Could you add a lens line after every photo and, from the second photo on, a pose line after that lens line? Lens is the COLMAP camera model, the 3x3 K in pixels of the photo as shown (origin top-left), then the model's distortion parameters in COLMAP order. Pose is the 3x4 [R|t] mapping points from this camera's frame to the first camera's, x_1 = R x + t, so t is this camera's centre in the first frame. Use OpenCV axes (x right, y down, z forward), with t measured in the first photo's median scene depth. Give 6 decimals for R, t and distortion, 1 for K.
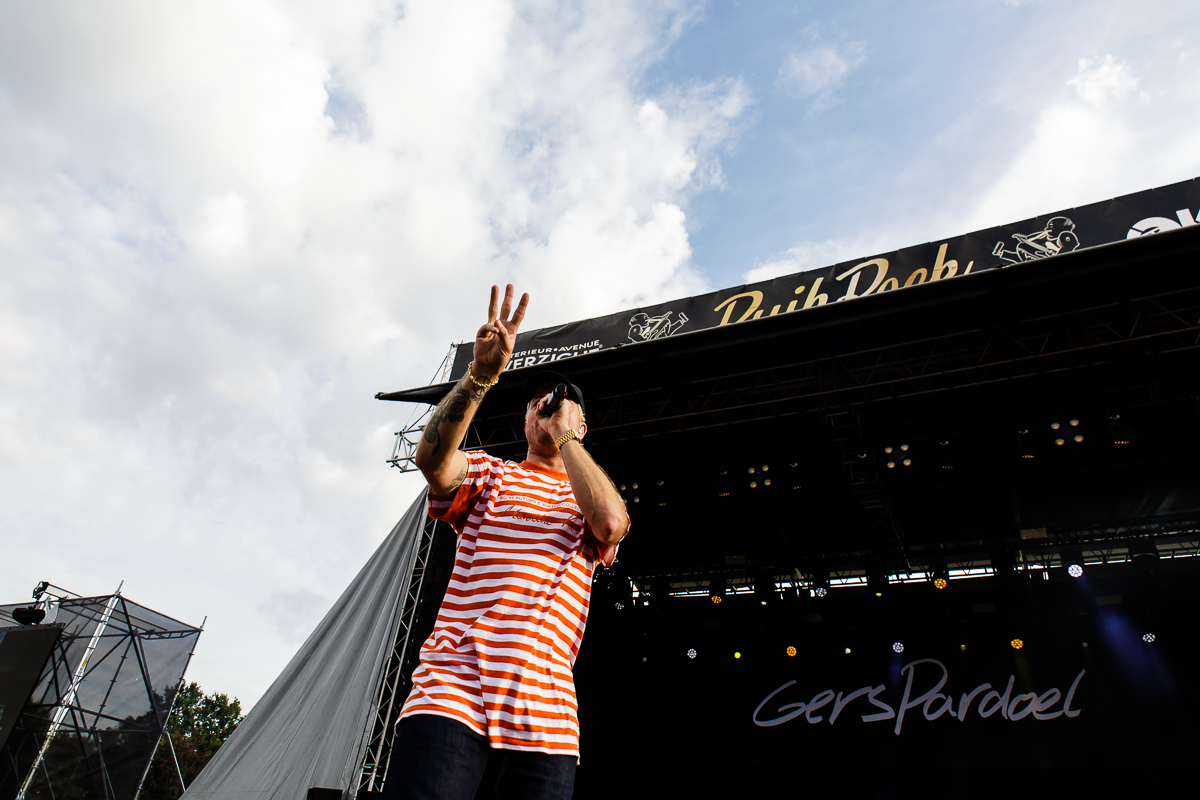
lens RADIAL K [[799.7, 0, 607.6], [0, 799.7, 396.4], [0, 0, 1]] dist [-0.000465, 0.006445]
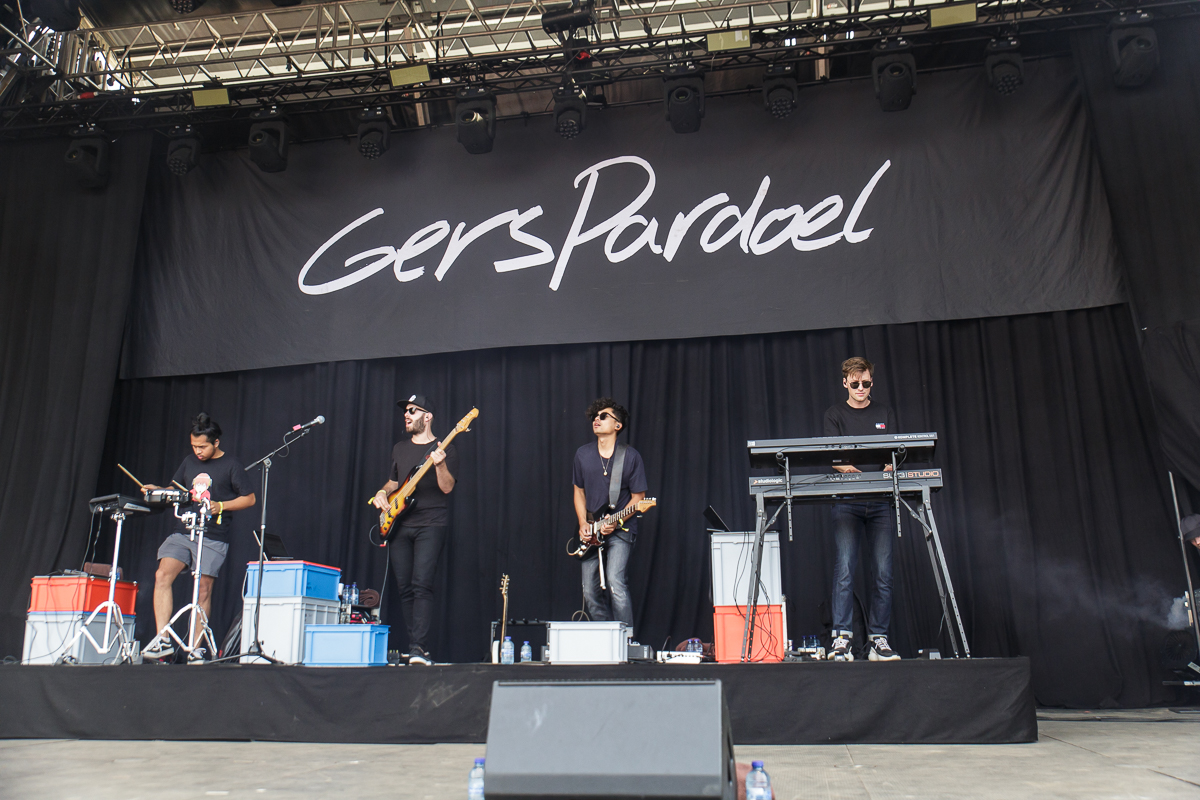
lens RADIAL K [[1080.7, 0, 606.8], [0, 1080.7, 386.6], [0, 0, 1]] dist [-0.002869, 0.009752]
pose [[0.963356, -0.026757, 0.266889, 0.195616], [-0.065479, 0.941448, 0.330738, 0.235409], [-0.260112, -0.336094, 0.905198, 0.310709]]
